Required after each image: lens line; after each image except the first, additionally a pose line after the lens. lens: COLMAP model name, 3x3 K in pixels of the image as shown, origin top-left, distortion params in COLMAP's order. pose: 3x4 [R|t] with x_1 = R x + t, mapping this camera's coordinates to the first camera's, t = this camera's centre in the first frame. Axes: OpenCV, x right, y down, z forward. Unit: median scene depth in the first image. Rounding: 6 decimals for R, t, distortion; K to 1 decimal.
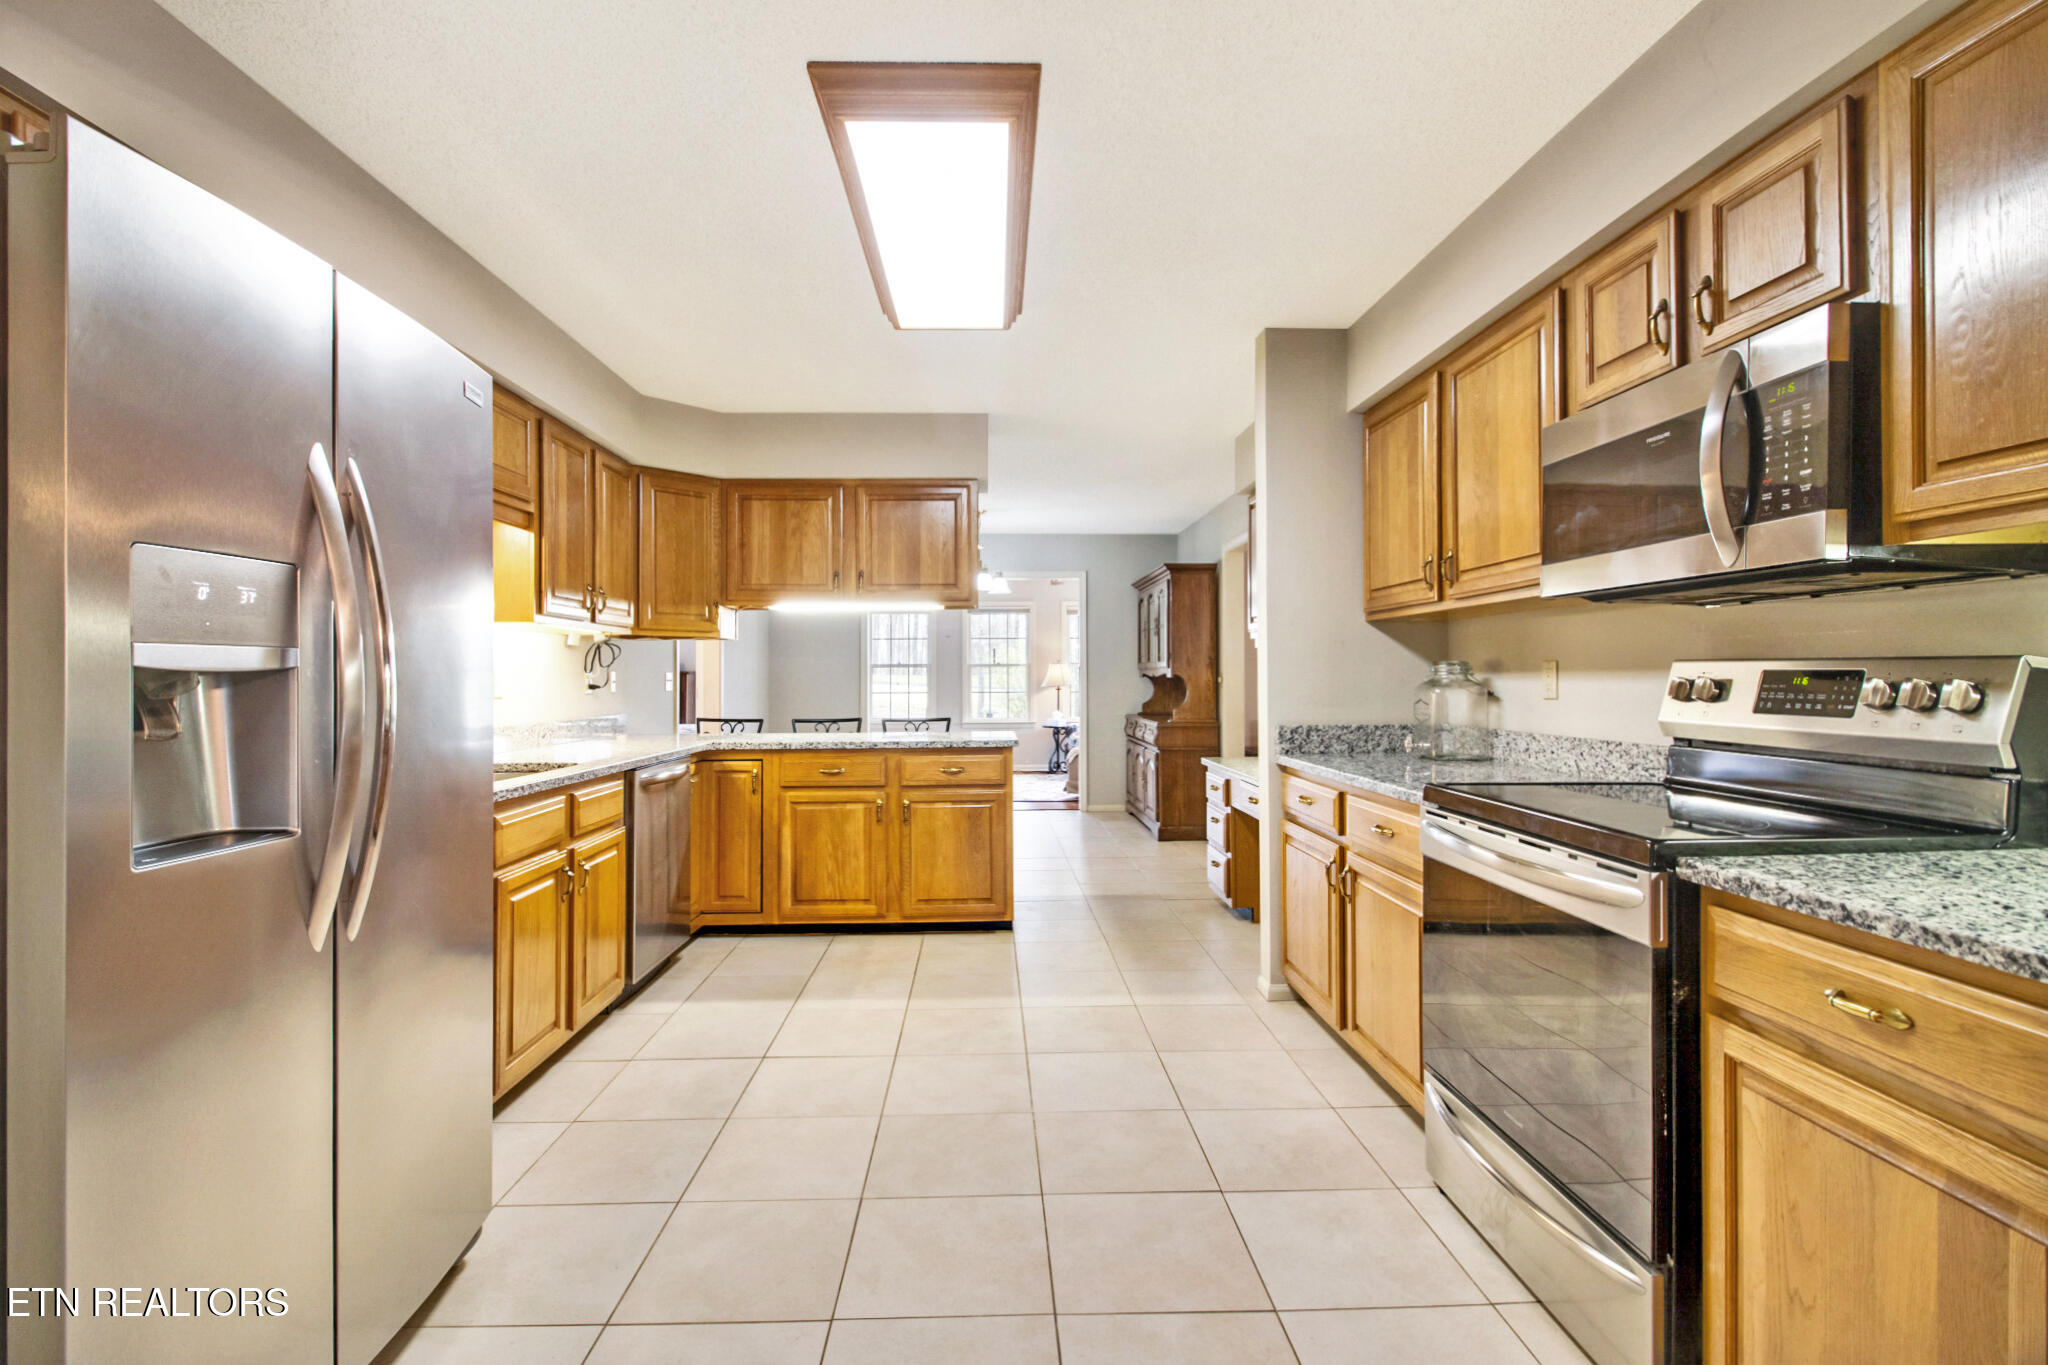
lens RADIAL K [[942.6, 0, 1007.7], [0, 942.6, 679.8], [0, 0, 1]] dist [-0.002224, -0.014275]
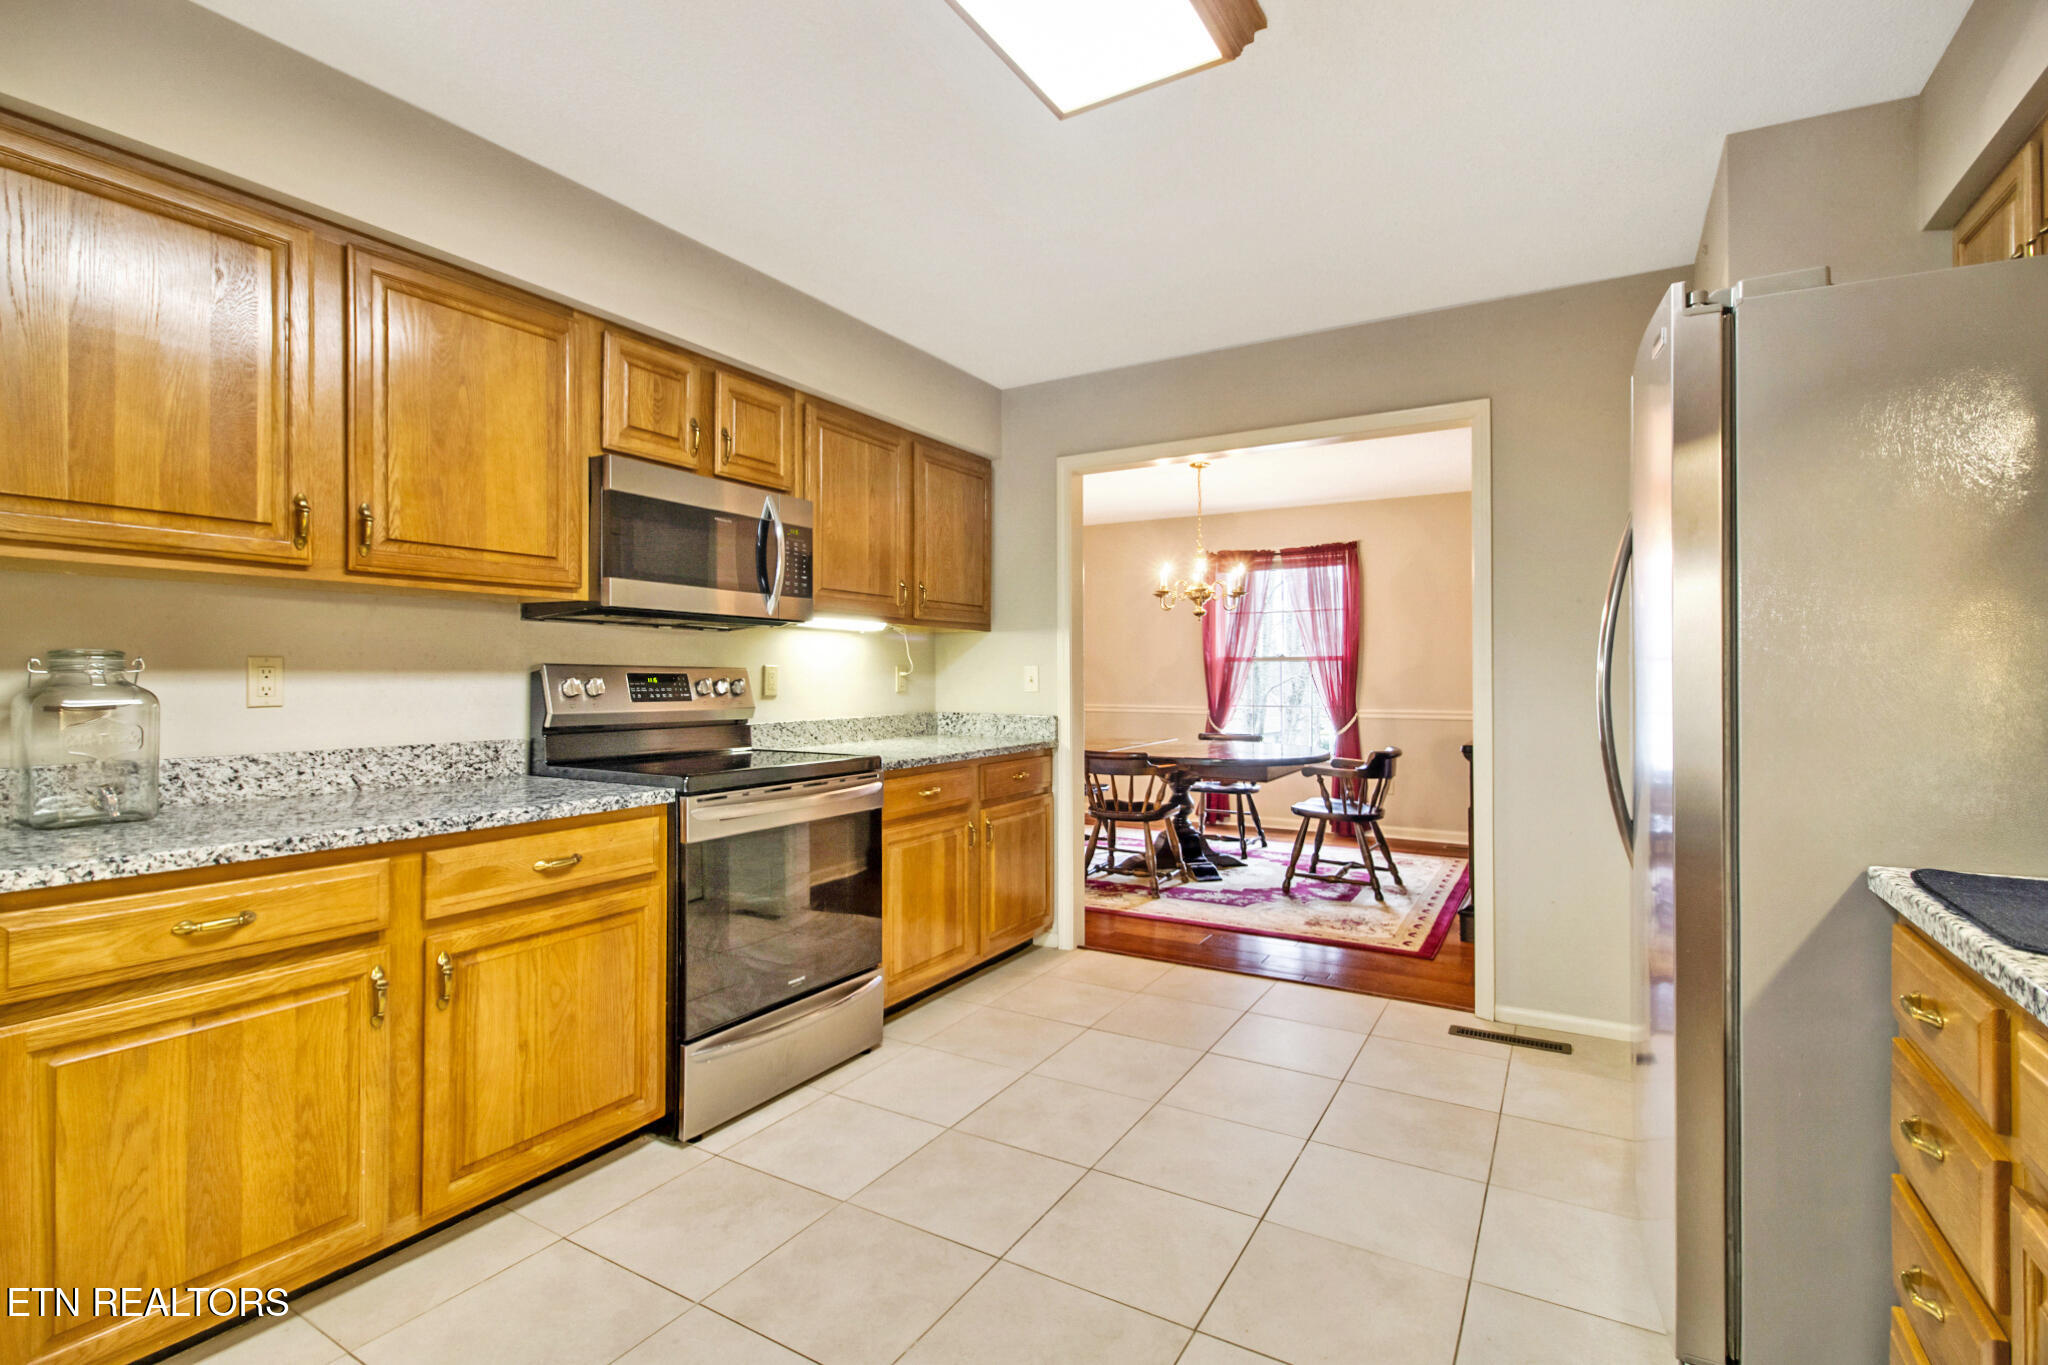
lens RADIAL K [[942.6, 0, 1007.7], [0, 942.6, 679.8], [0, 0, 1]] dist [-0.002224, -0.014275]
pose [[-0.836224, 0.002434, 0.548382, -0.408628], [0.005120, 0.999981, 0.003370, -0.001104], [-0.548364, 0.005626, -0.836221, 1.556955]]
